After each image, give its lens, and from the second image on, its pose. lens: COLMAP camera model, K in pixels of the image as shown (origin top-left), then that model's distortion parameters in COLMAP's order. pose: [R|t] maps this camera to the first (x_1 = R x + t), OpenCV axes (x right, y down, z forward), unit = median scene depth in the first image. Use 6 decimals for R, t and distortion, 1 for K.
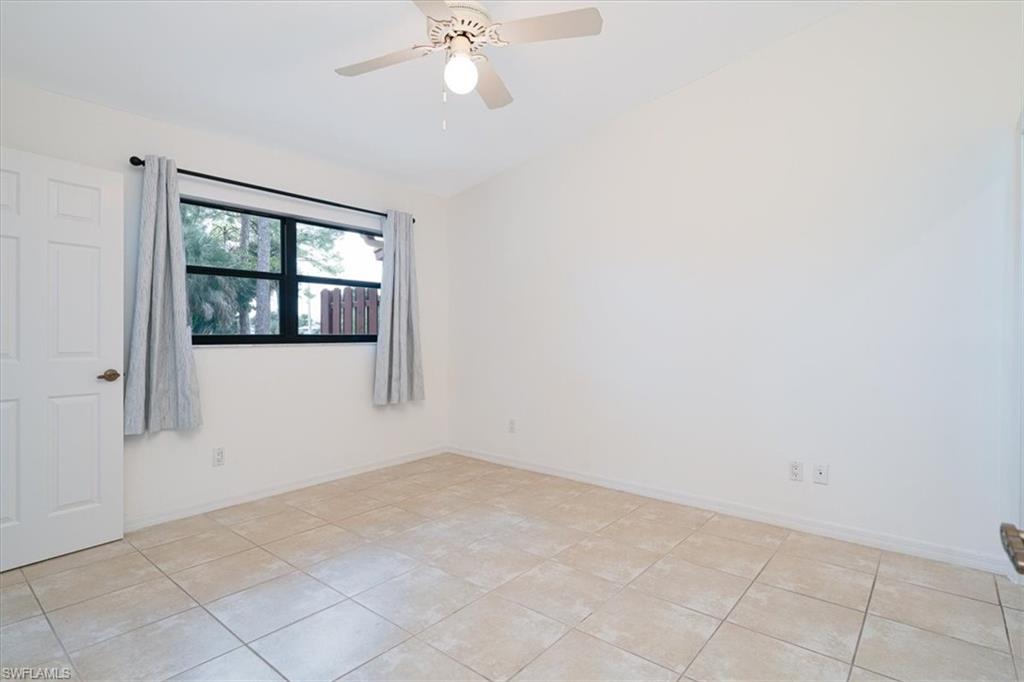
lens RADIAL K [[513.4, 0, 520.4], [0, 513.4, 336.3], [0, 0, 1]] dist [0.001524, 0.000174]
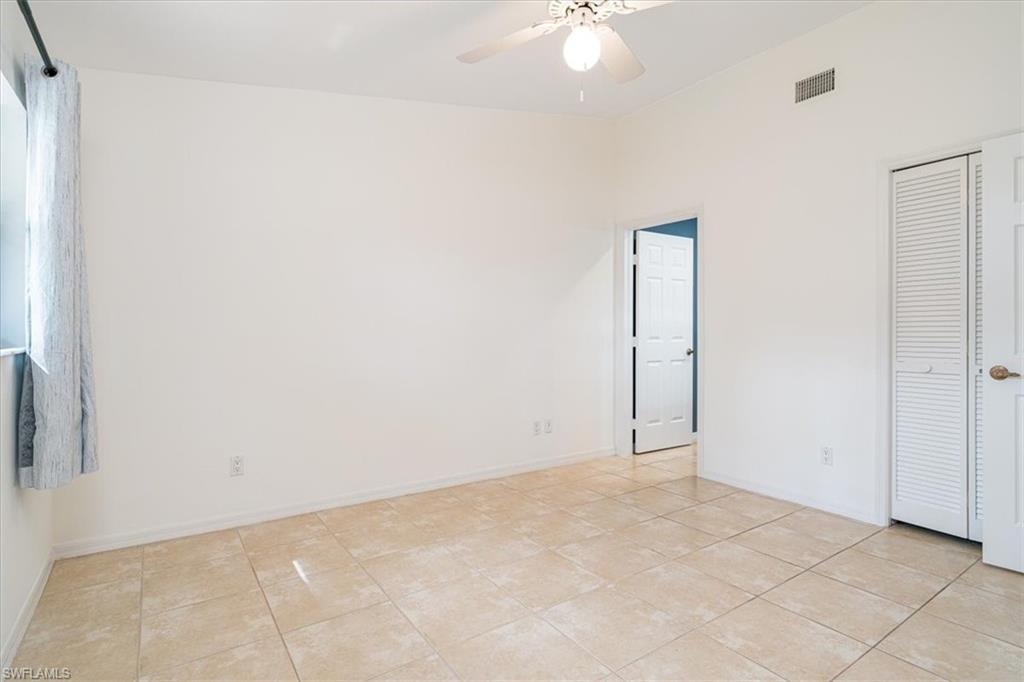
lens RADIAL K [[513.4, 0, 520.4], [0, 513.4, 336.3], [0, 0, 1]] dist [0.001524, 0.000174]
pose [[0.266361, -0.011918, 0.963800, -0.772253], [-0.001789, 0.999916, 0.012859, -0.000036], [-0.963872, -0.005150, 0.266317, 0.655054]]
